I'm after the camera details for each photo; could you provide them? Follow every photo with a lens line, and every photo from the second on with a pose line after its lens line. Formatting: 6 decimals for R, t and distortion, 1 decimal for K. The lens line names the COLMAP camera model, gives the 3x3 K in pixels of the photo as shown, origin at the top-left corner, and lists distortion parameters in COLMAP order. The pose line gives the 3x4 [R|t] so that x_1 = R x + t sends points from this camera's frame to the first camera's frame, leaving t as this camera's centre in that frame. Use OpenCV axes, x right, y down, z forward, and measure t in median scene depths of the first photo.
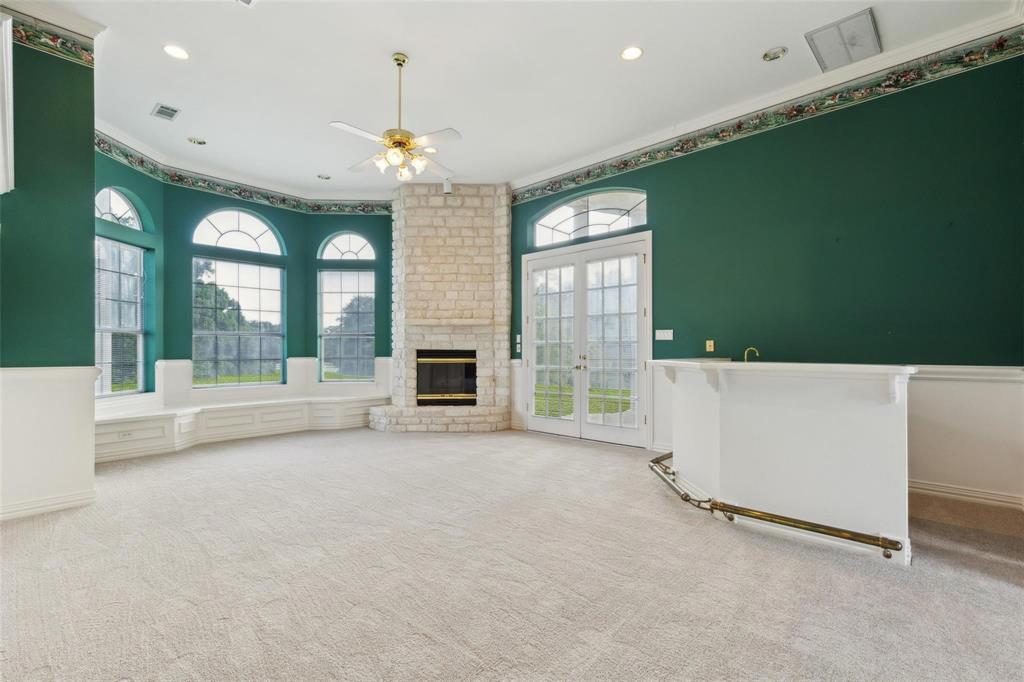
lens RADIAL K [[462.6, 0, 519.1], [0, 462.6, 351.2], [0, 0, 1]] dist [0.003958, -0.000321]
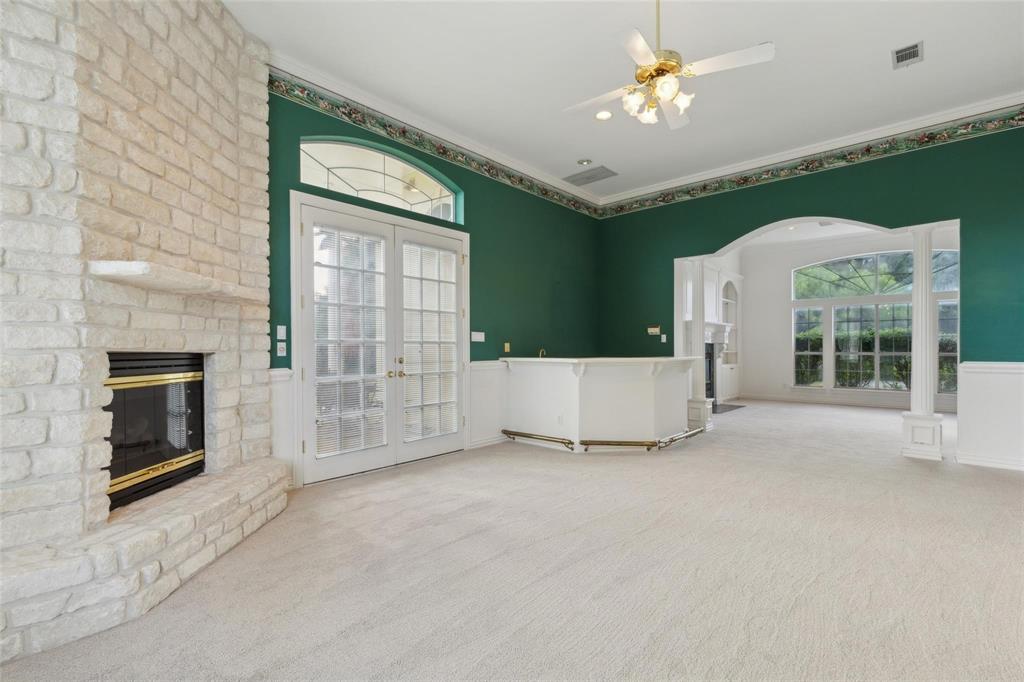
lens RADIAL K [[462.6, 0, 519.1], [0, 462.6, 351.2], [0, 0, 1]] dist [0.003958, -0.000321]
pose [[-0.022655, -0.001182, 0.999743, -0.583048], [0.008589, 0.999962, 0.001377, -0.002220], [-0.999706, 0.008618, -0.022644, 0.725815]]
